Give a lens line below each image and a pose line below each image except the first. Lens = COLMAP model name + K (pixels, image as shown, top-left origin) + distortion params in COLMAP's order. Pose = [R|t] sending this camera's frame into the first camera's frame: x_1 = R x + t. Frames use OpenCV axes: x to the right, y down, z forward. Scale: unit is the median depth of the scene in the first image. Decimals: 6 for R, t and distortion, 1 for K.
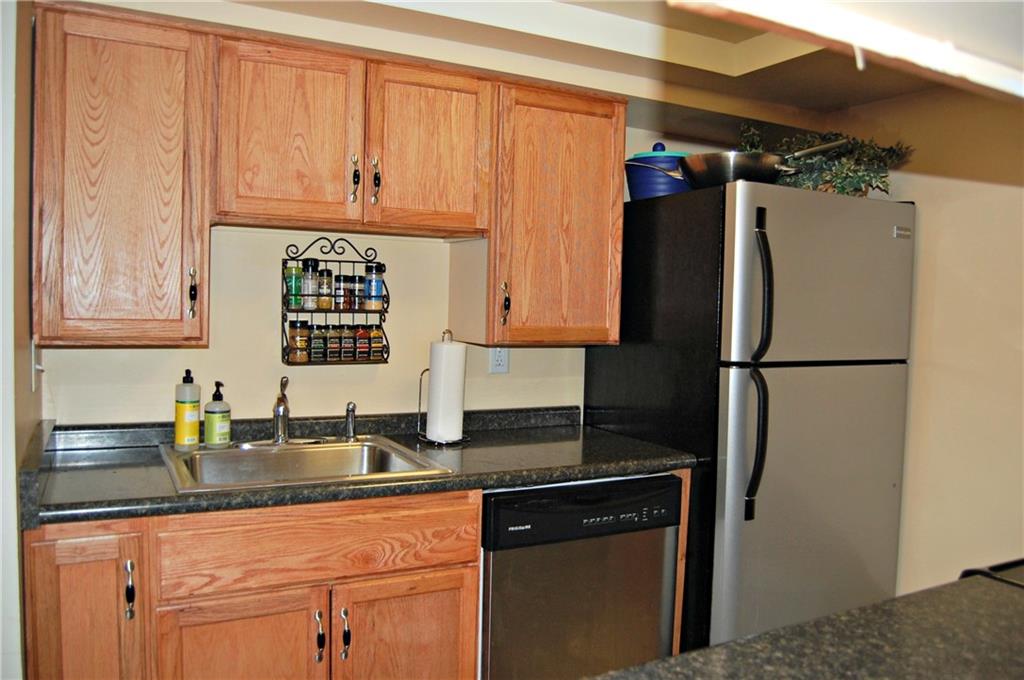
lens RADIAL K [[782.5, 0, 512.0], [0, 782.5, 340.0], [0, 0, 1]] dist [-0.067859, 0.002073]
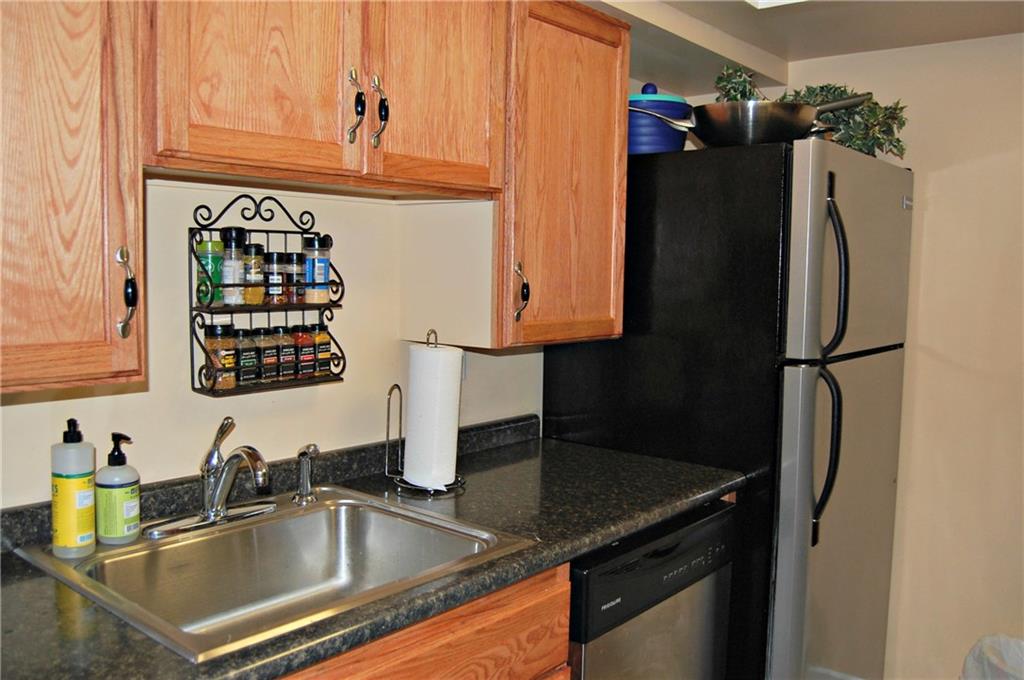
lens RADIAL K [[849.9, 0, 506.5], [0, 849.9, 342.2], [0, 0, 1]] dist [-0.064262, 0.002135]
pose [[0.929772, -0.041603, 0.365776, -0.310357], [0.024529, 0.998387, 0.051204, -0.040453], [-0.367317, -0.038636, 0.929293, 0.266464]]
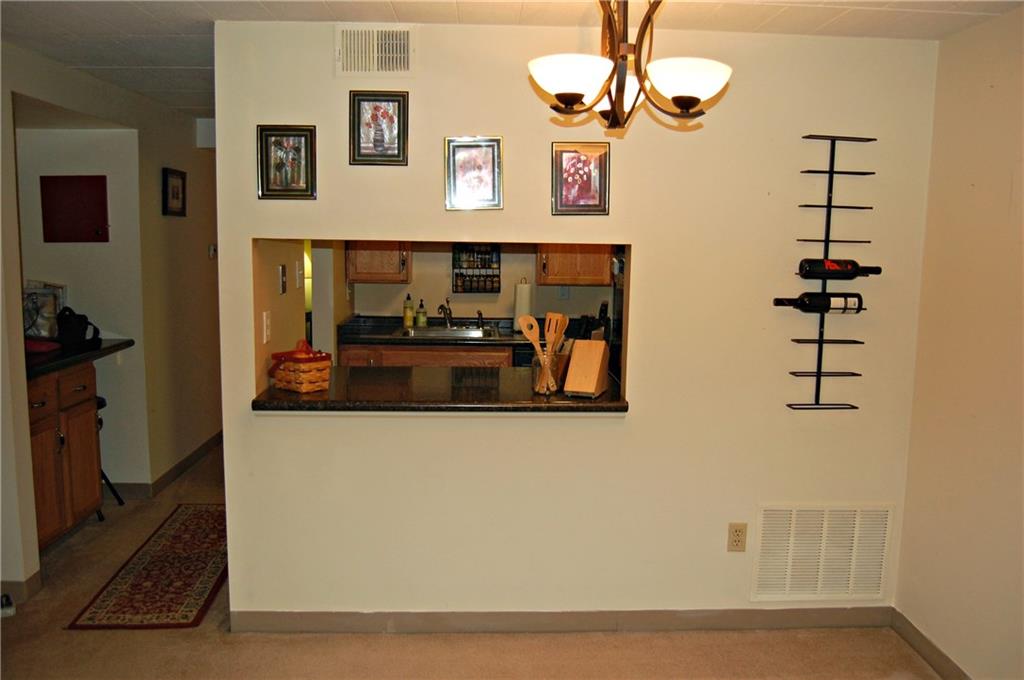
lens RADIAL K [[849.9, 0, 506.5], [0, 849.9, 342.2], [0, 0, 1]] dist [-0.064262, 0.002135]
pose [[0.901798, 0.046842, -0.429612, 0.876591], [-0.012553, 0.996528, 0.082305, -0.028770], [0.431976, -0.068830, 0.899255, -1.093943]]
